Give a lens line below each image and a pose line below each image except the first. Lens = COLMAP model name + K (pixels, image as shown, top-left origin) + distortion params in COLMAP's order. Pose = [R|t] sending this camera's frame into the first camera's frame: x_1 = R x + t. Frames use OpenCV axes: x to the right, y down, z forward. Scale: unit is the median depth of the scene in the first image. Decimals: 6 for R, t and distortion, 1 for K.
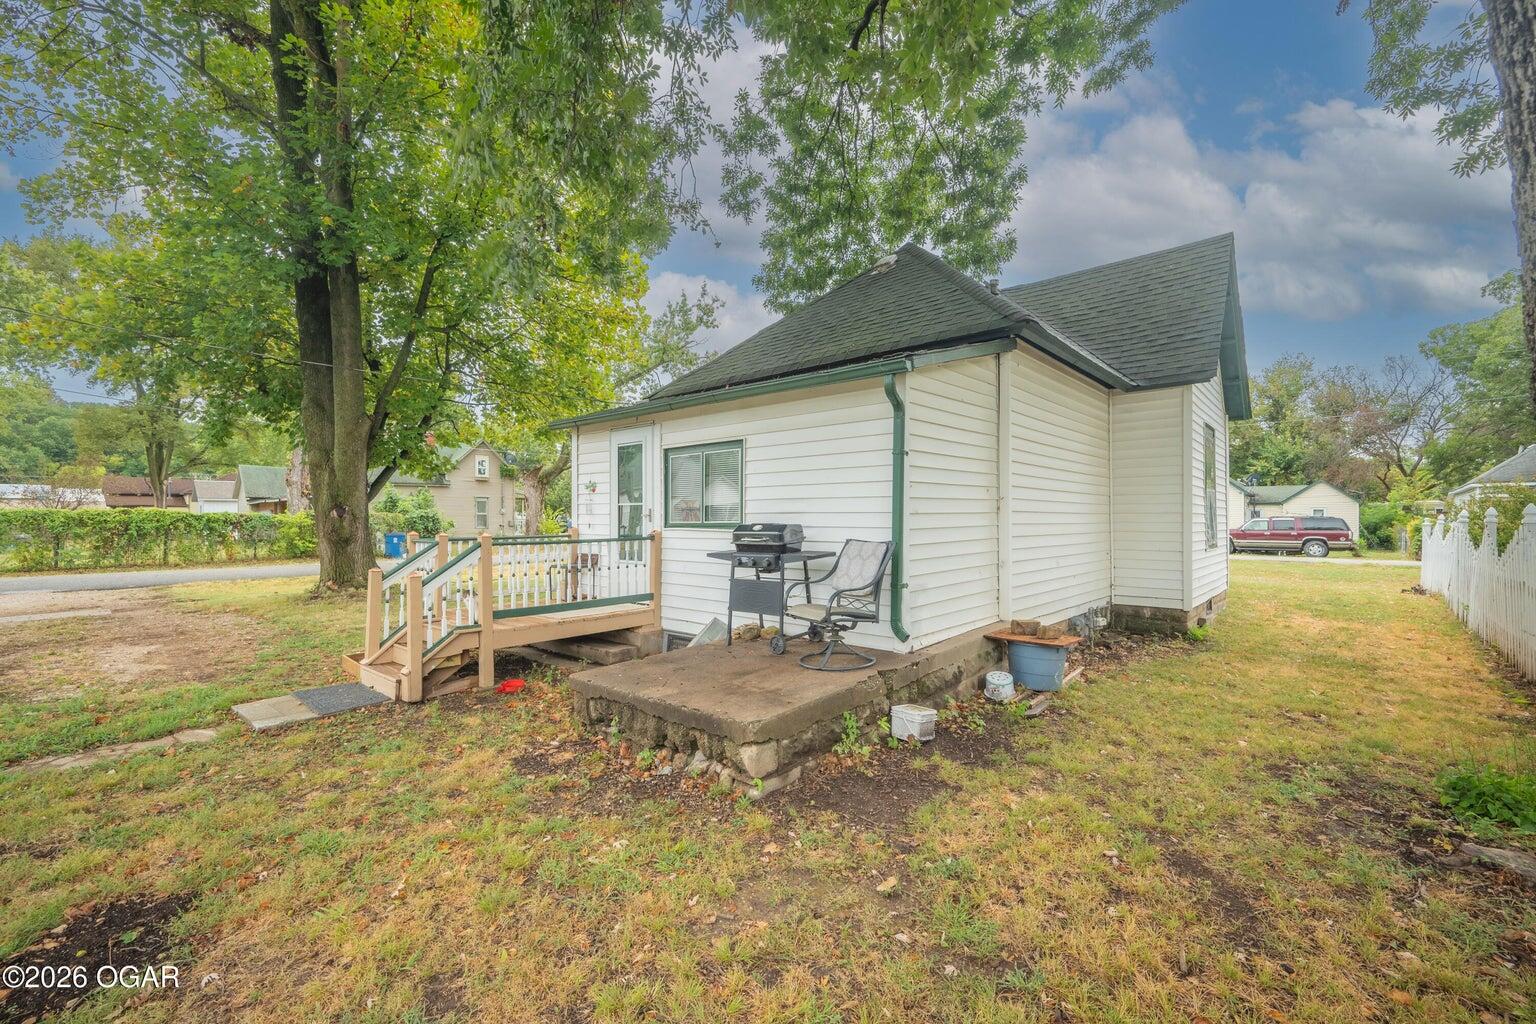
lens RADIAL K [[652.6, 0, 768.2], [0, 652.6, 517.6], [0, 0, 1]] dist [0.000060, 0.000007]
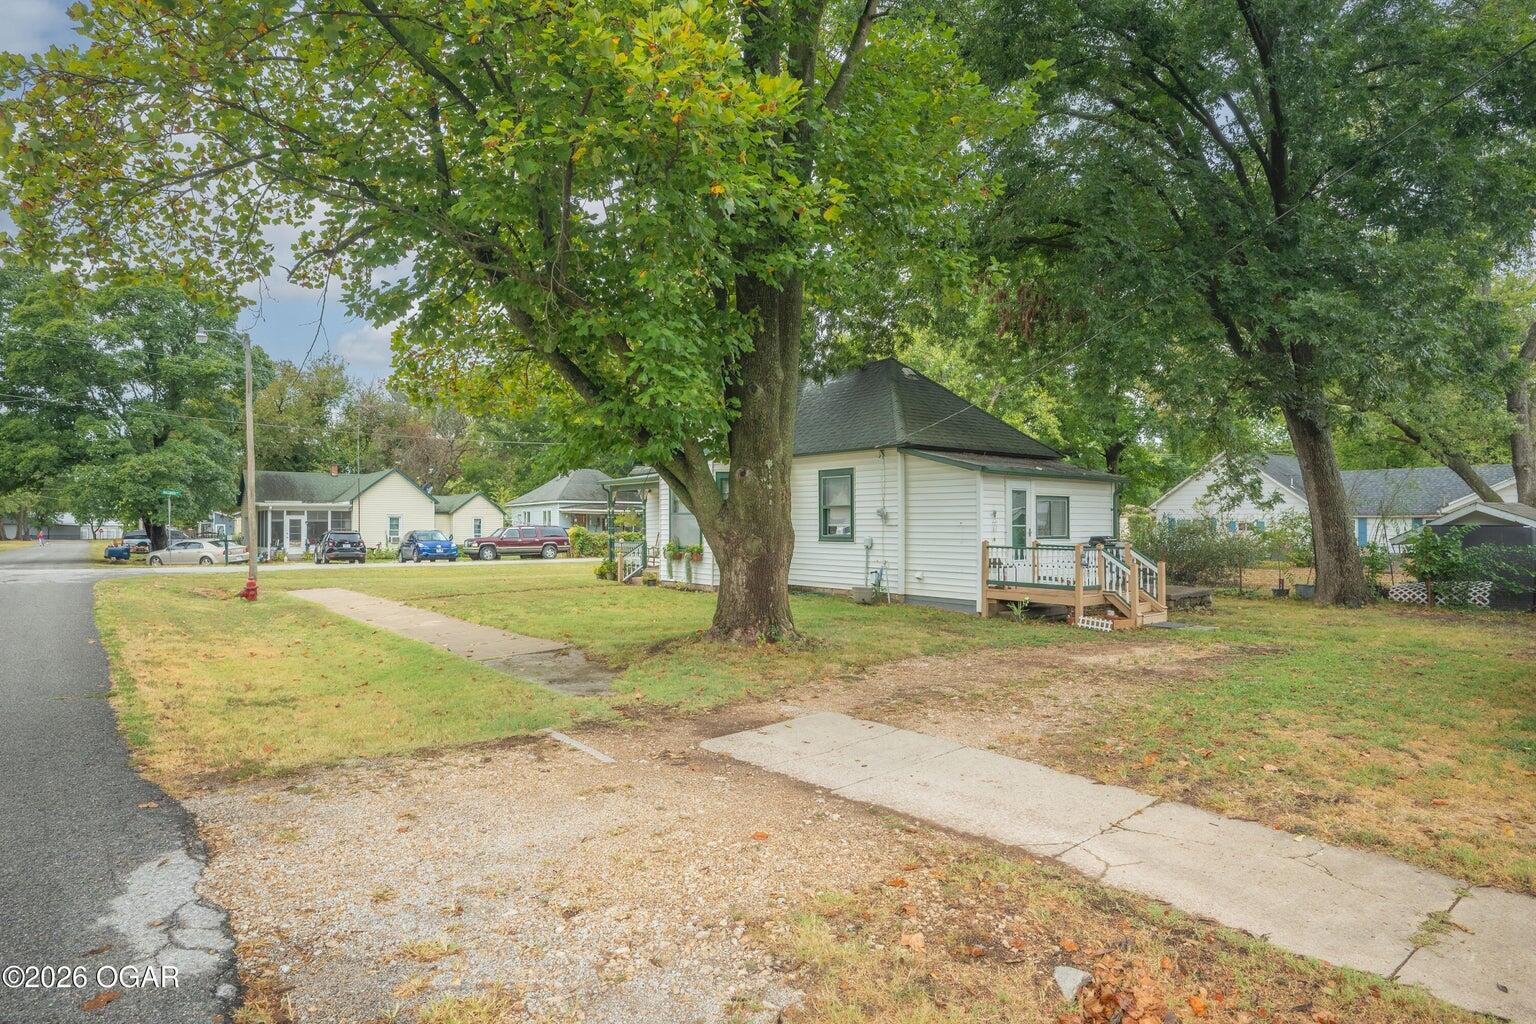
lens RADIAL K [[833.0, 0, 768.4], [0, 833.0, 517.5], [0, 0, 1]] dist [-0.000217, -0.000005]
pose [[0.121050, 0.010817, 0.992587, -2.195031], [-0.006402, 0.999928, -0.010116, -0.015037], [-0.992626, -0.005130, 0.121110, 1.263046]]
